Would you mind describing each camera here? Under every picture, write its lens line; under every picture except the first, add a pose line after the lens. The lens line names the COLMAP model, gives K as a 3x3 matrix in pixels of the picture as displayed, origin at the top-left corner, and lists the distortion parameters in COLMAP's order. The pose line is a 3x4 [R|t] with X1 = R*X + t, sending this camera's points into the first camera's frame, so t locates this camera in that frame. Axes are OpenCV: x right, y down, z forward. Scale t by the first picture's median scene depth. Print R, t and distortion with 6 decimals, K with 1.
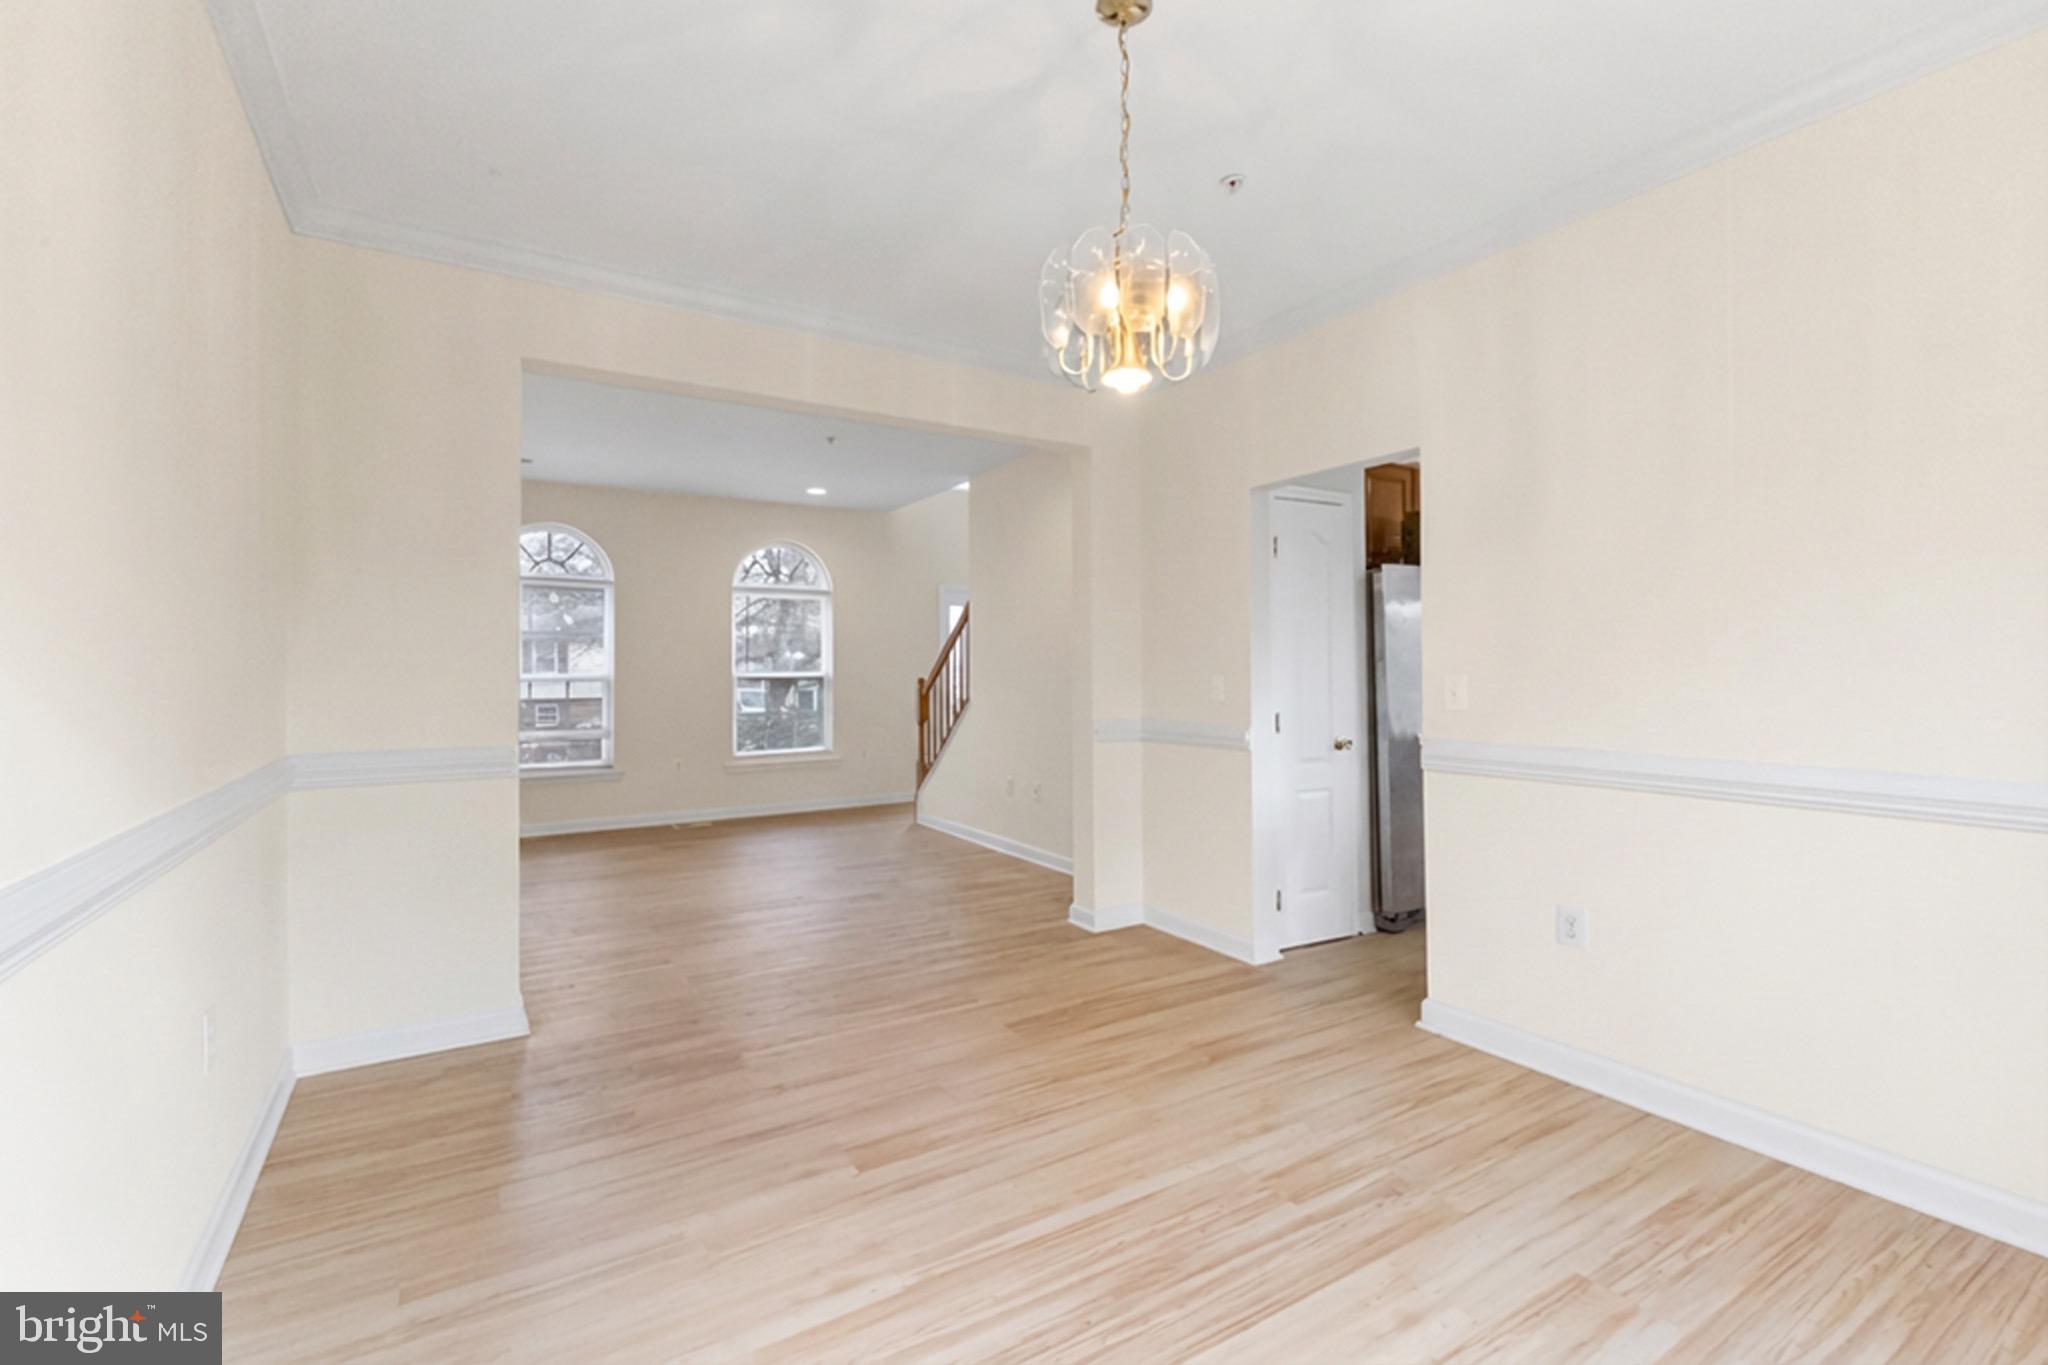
lens RADIAL K [[888.1, 0, 1016.5], [0, 888.1, 678.9], [0, 0, 1]] dist [0.008403, 0.000104]
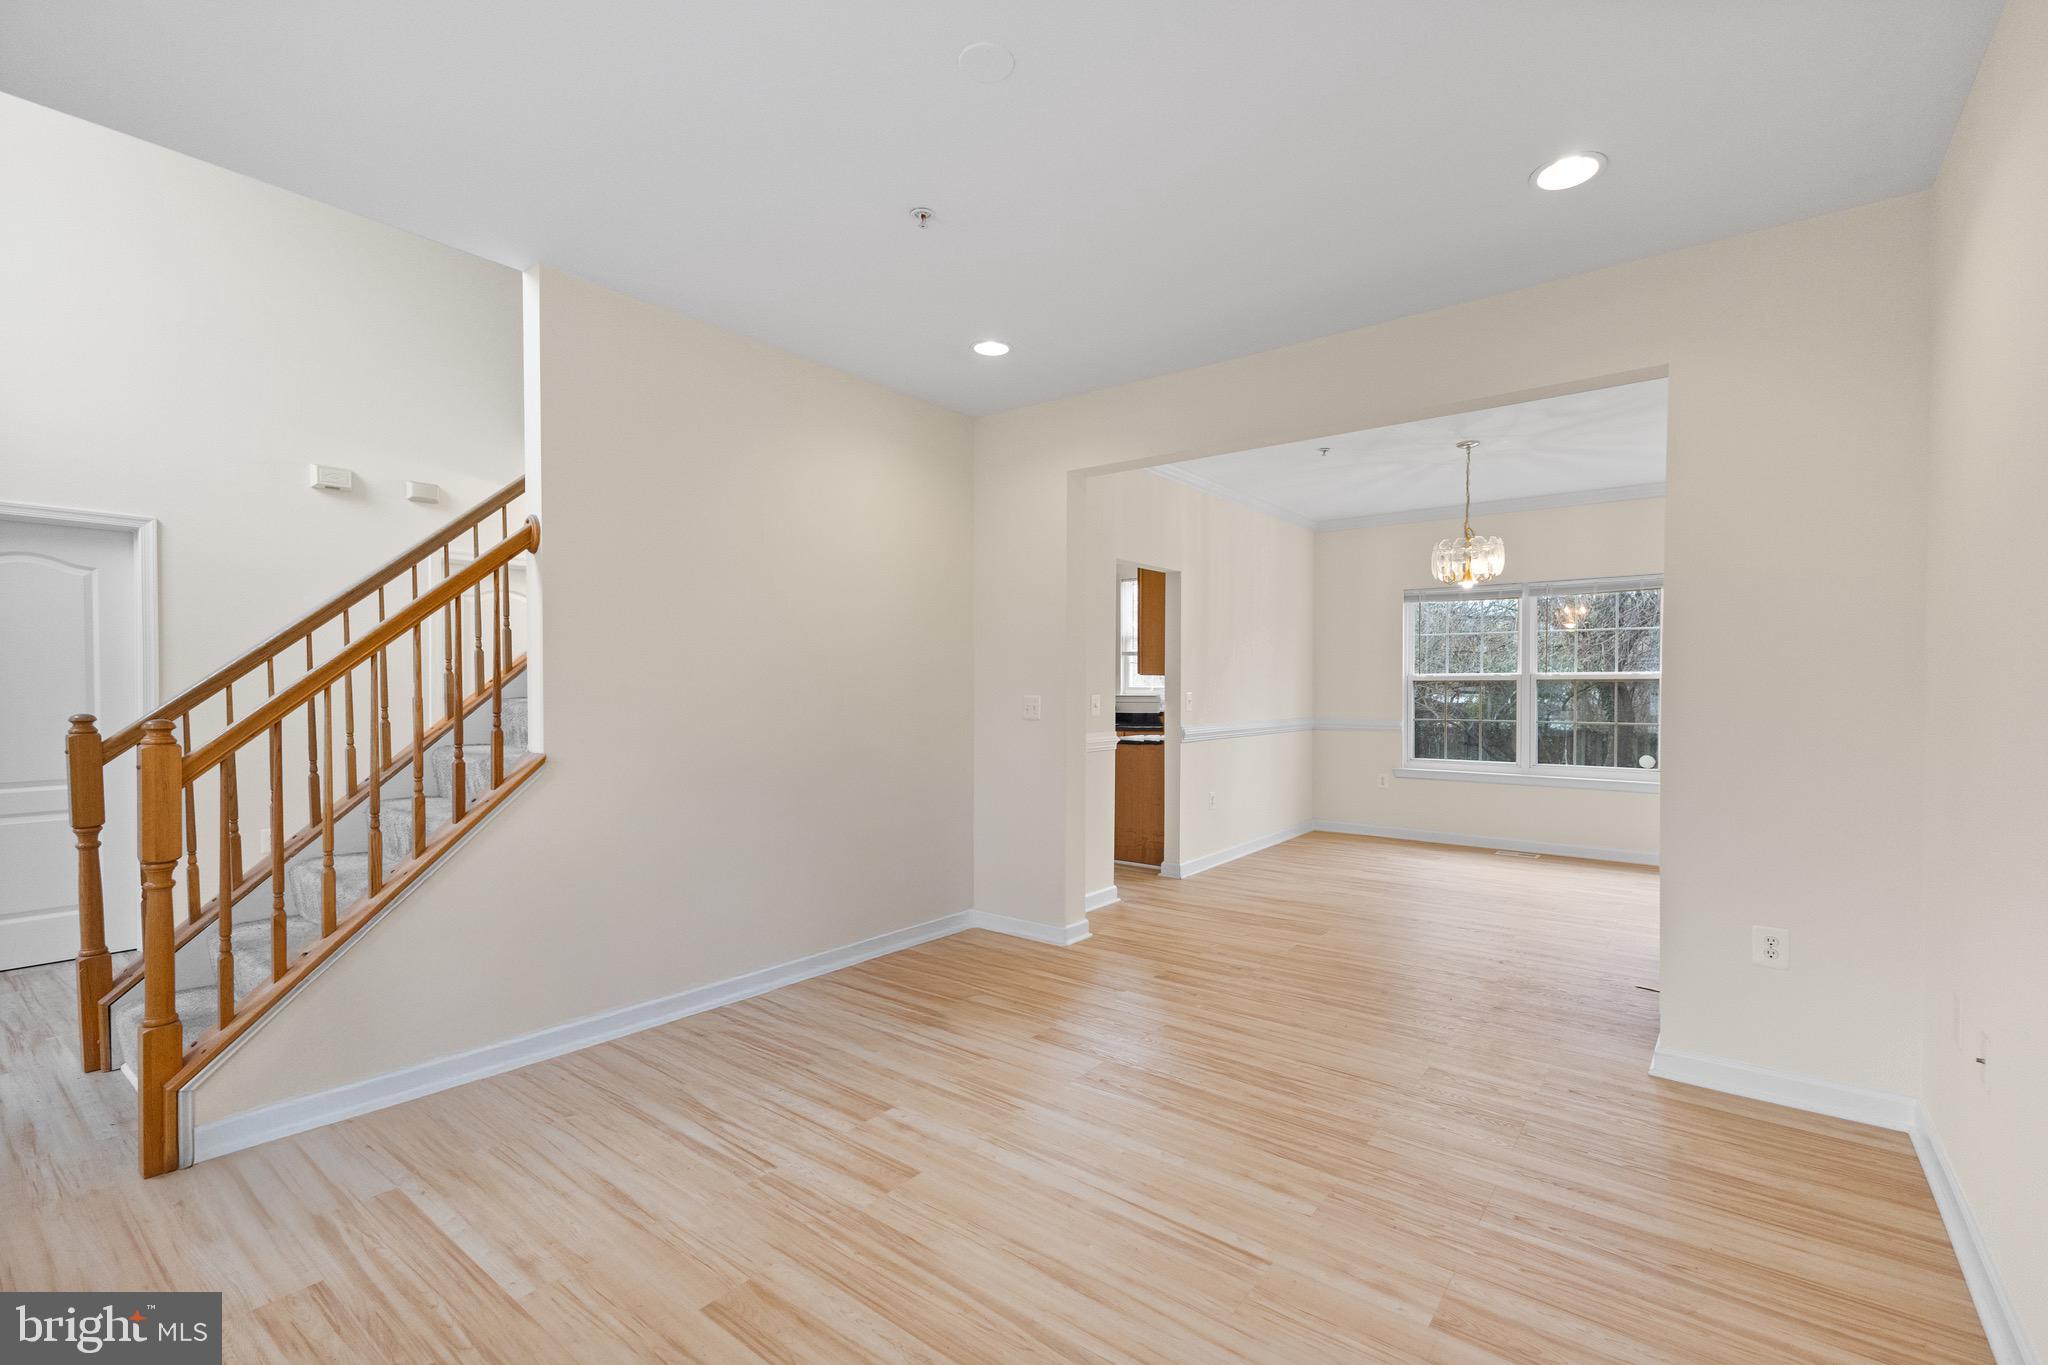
lens RADIAL K [[911.1, 0, 1026.4], [0, 911.1, 706.1], [0, 0, 1]] dist [0.003190, 0.000184]
pose [[-0.346303, -0.011460, 0.938053, -1.331351], [0.013783, 0.999755, 0.017302, -0.012877], [-0.938022, 0.018921, -0.346060, 2.119813]]
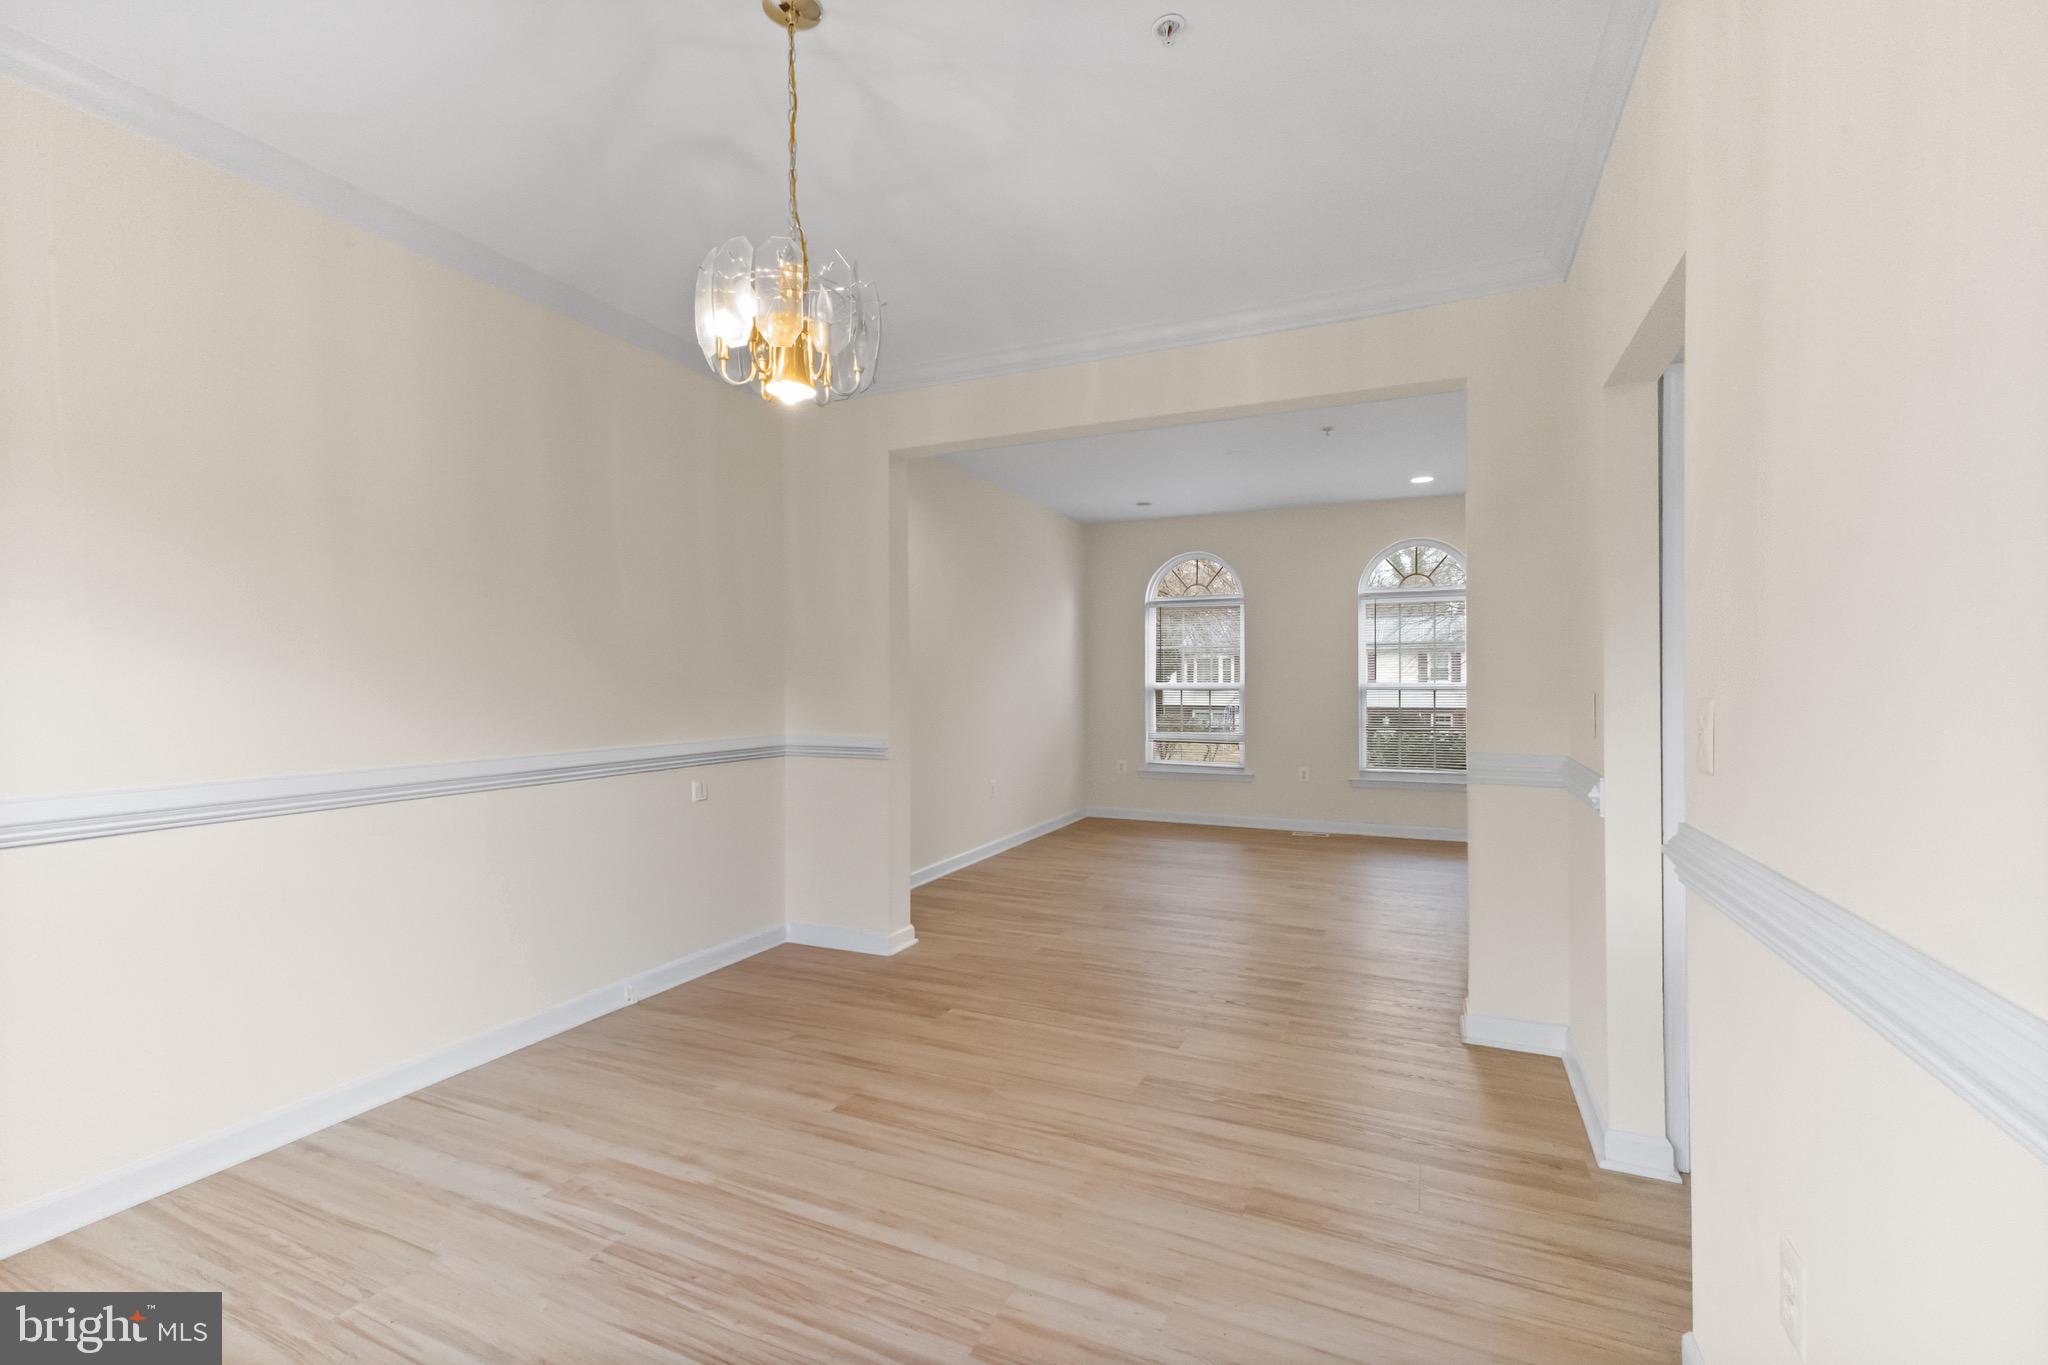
lens RADIAL K [[892.5, 0, 1033.6], [0, 892.5, 689.9], [0, 0, 1]] dist [0.006748, 0.000201]
pose [[0.563630, 0.012289, -0.825936, 0.717555], [-0.011430, 0.999910, 0.007077, -0.006619], [0.825949, 0.005452, 0.563719, 0.426932]]
